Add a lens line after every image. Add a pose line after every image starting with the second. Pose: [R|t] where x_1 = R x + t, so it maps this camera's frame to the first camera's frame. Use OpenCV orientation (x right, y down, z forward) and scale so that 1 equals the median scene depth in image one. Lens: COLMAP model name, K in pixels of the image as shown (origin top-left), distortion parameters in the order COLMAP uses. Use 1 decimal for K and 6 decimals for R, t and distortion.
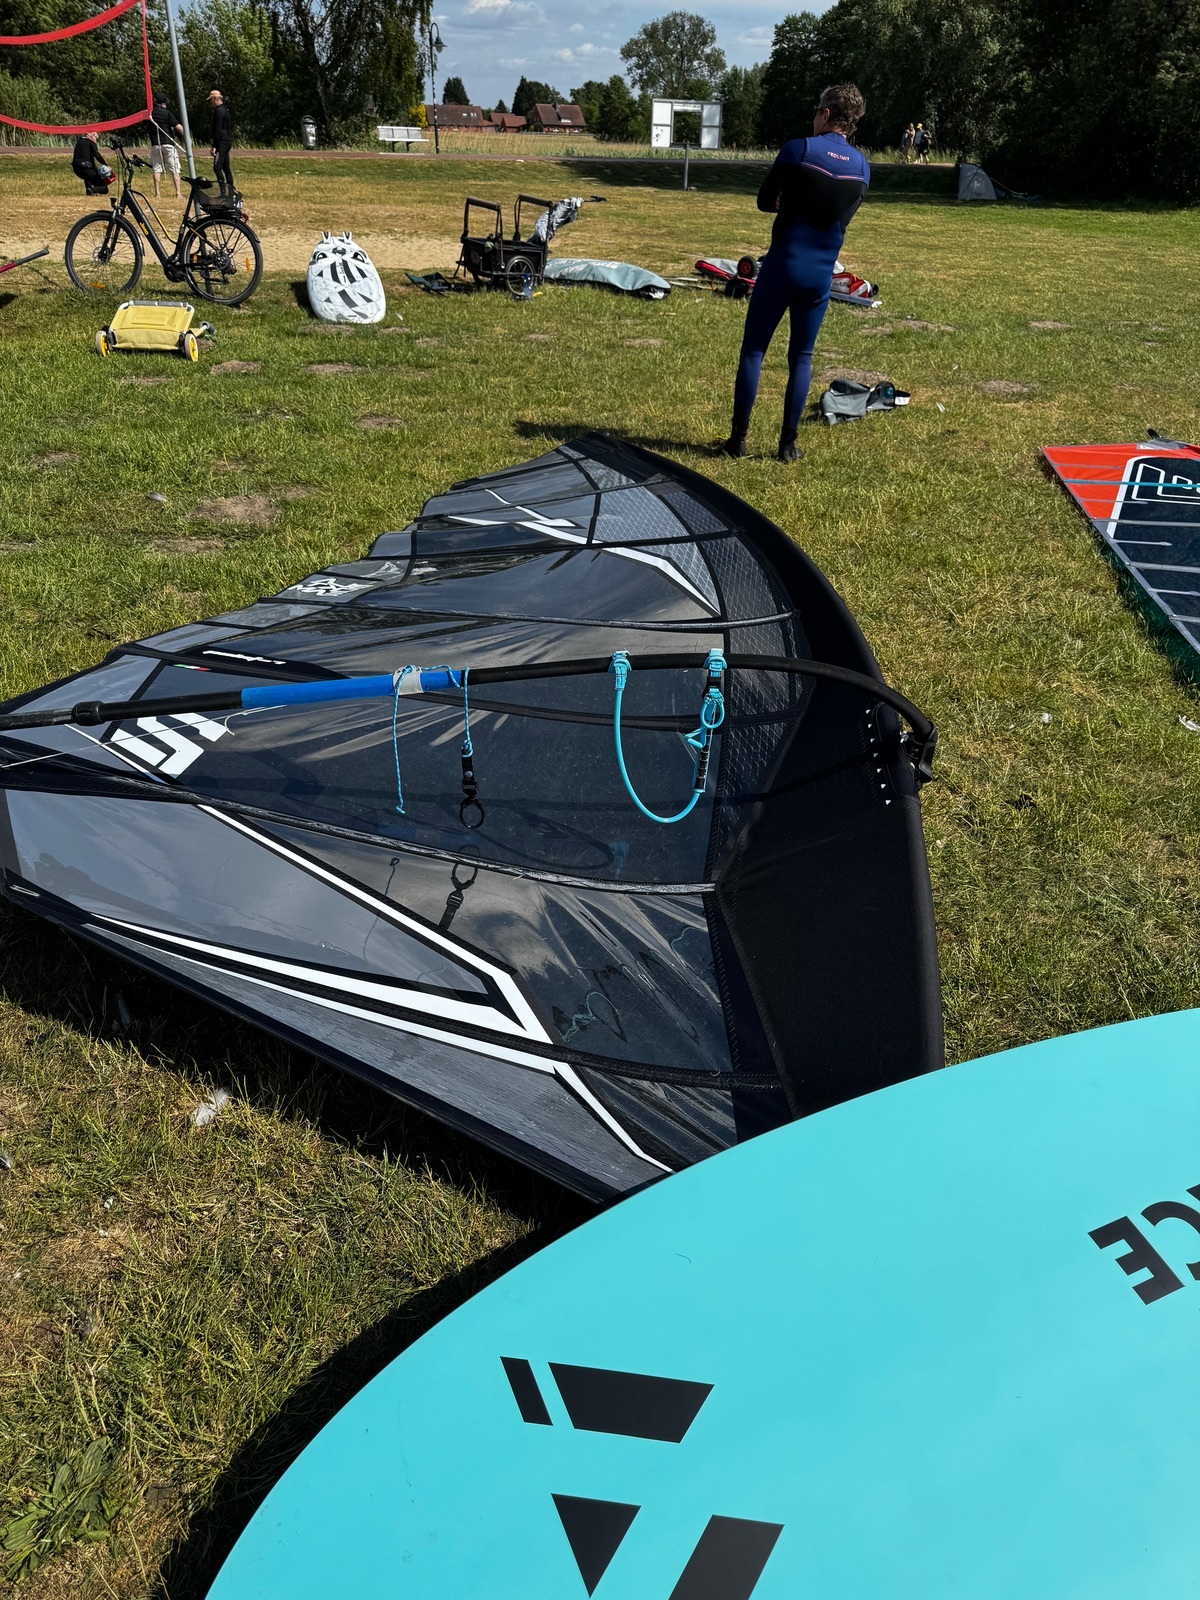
lens RADIAL K [[1122.6, 0, 607.0], [0, 1122.6, 795.2], [0, 0, 1]] dist [0.042380, -0.004301]
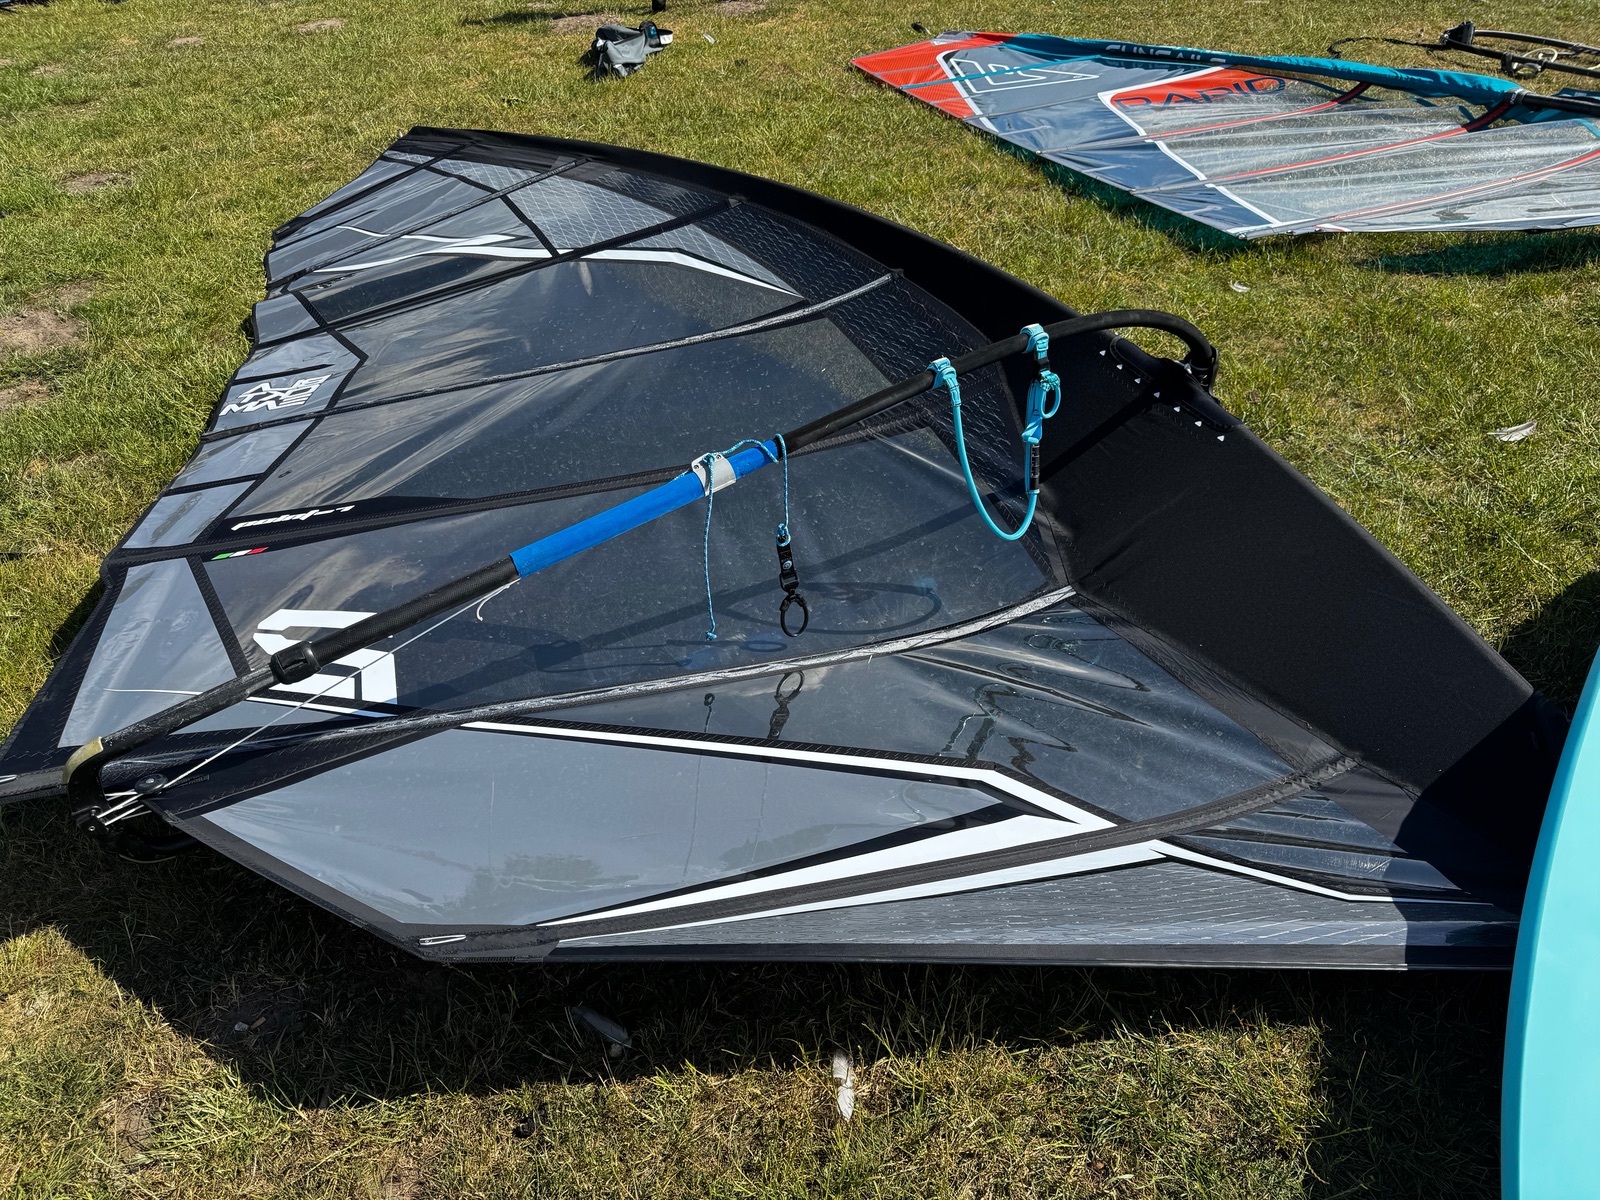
lens RADIAL K [[1122.6, 0, 800.1], [0, 1122.6, 603.9], [0, 0, 1]] dist [0.042380, -0.004301]
pose [[0.872376, -0.344484, 0.346830, -0.380388], [0.303251, 0.937851, 0.168746, -0.115577], [-0.383405, -0.042033, 0.922623, 0.244608]]
